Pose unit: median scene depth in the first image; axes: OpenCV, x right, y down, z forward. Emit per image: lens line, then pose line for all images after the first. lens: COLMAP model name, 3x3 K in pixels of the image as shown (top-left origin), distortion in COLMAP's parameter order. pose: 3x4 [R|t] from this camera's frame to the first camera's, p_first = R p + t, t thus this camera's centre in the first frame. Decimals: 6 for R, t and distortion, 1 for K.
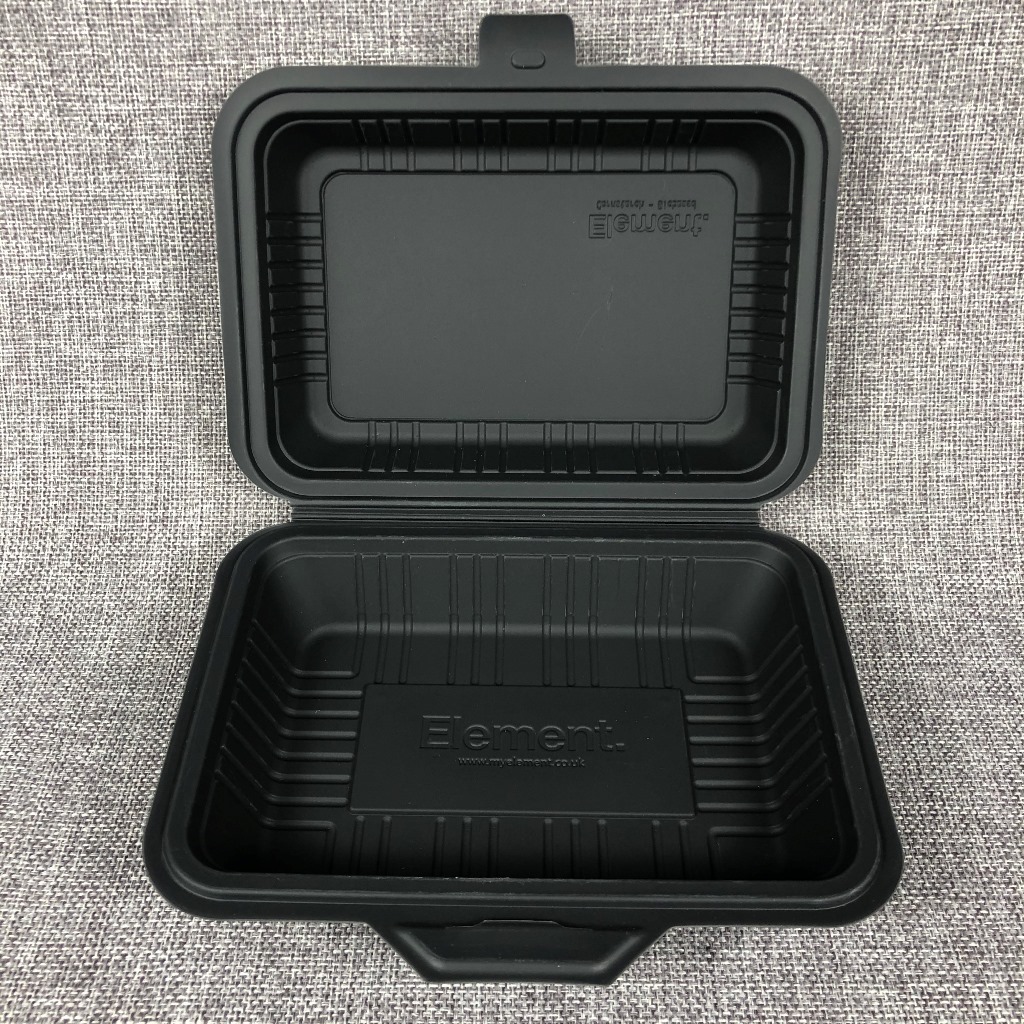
lens RADIAL K [[1146.5, 0, 503.5], [0, 1146.5, 515.0], [0, 0, 1]] dist [0.009089, 0.000000]
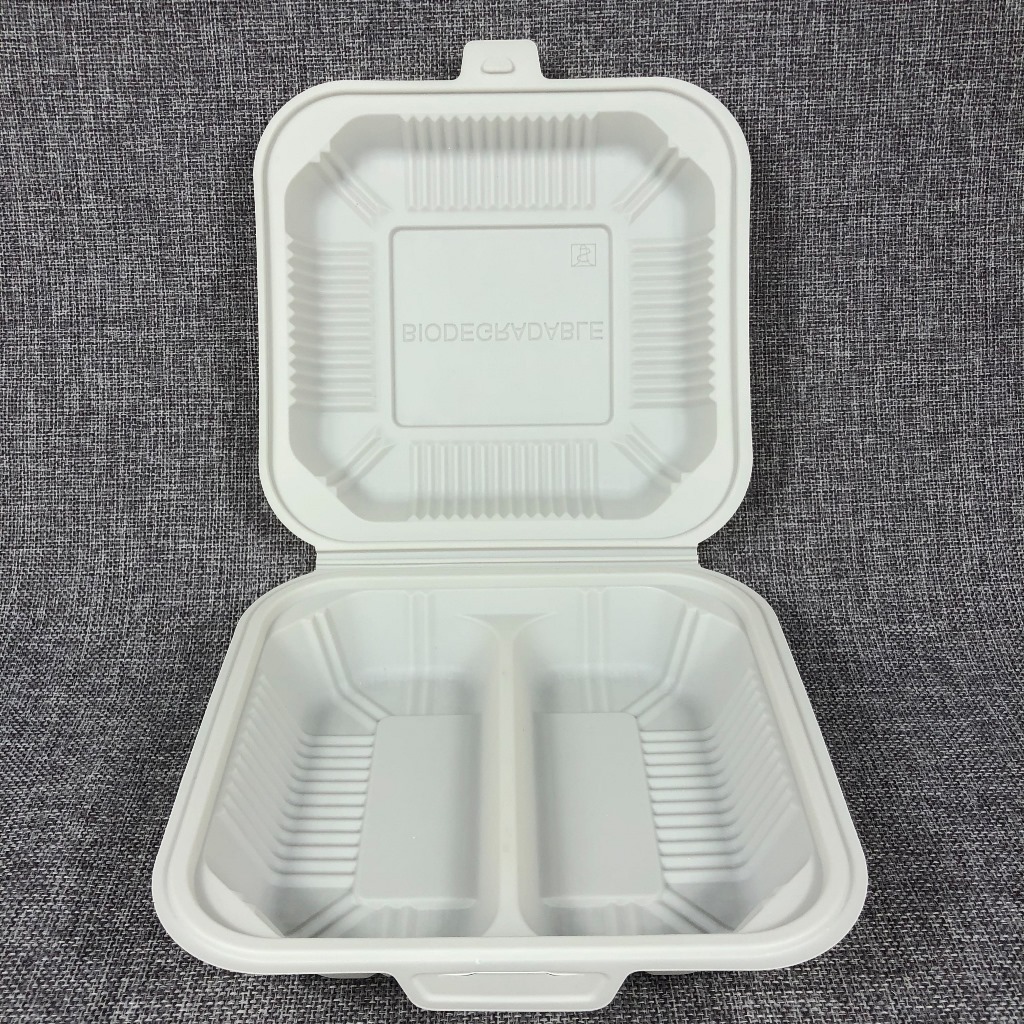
lens RADIAL K [[1146.5, 0, 507.9], [0, 1146.5, 484.7], [0, 0, 1]] dist [0.009089, 0.000000]
pose [[0.999399, -0.016427, 0.030510, -0.043507], [0.023622, 0.967166, -0.253044, 0.210303], [-0.025352, 0.253613, 0.966974, -0.190338]]
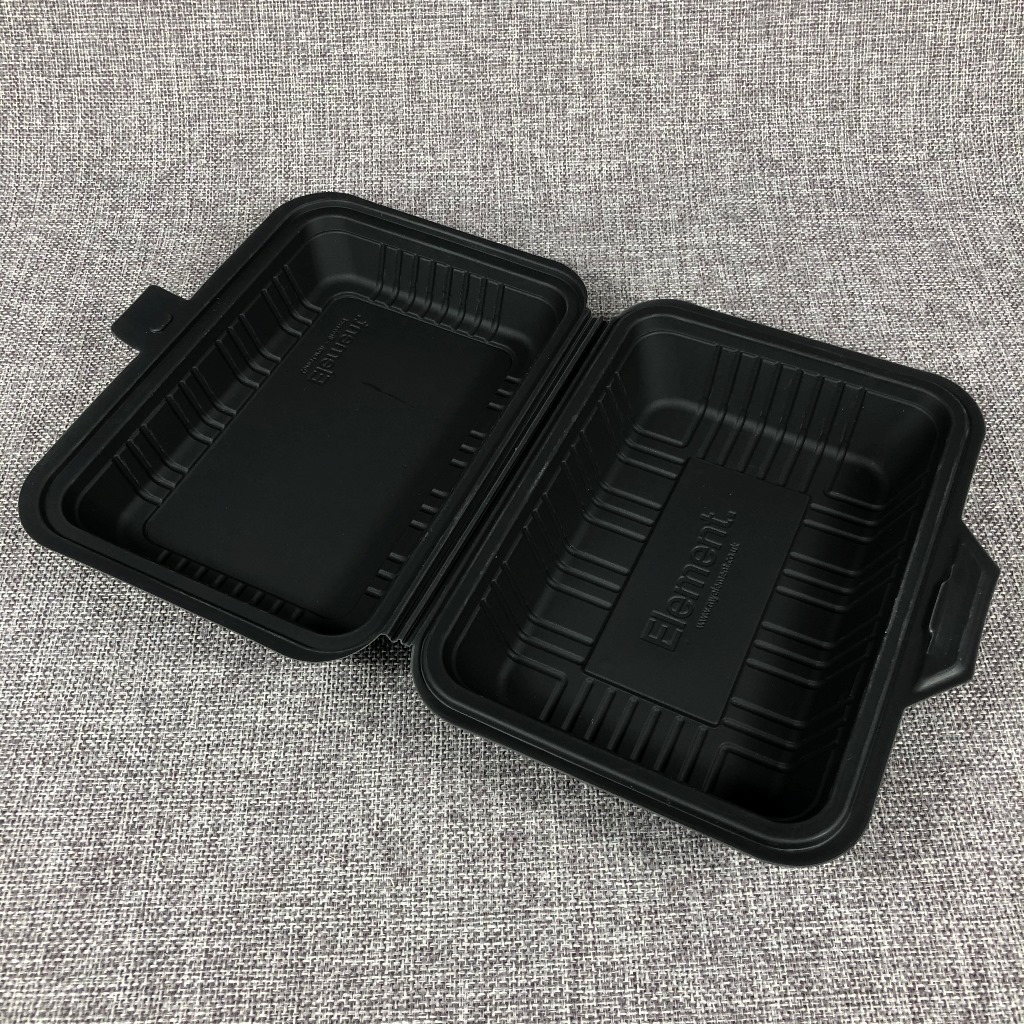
lens RADIAL K [[1146.5, 0, 507.9], [0, 1146.5, 496.0], [0, 0, 1]] dist [0.009089, 0.000000]
pose [[0.999013, -0.027468, 0.034921, -0.096728], [0.021202, 0.985456, 0.168604, 0.214939], [-0.039044, -0.167697, 0.985065, -0.374568]]
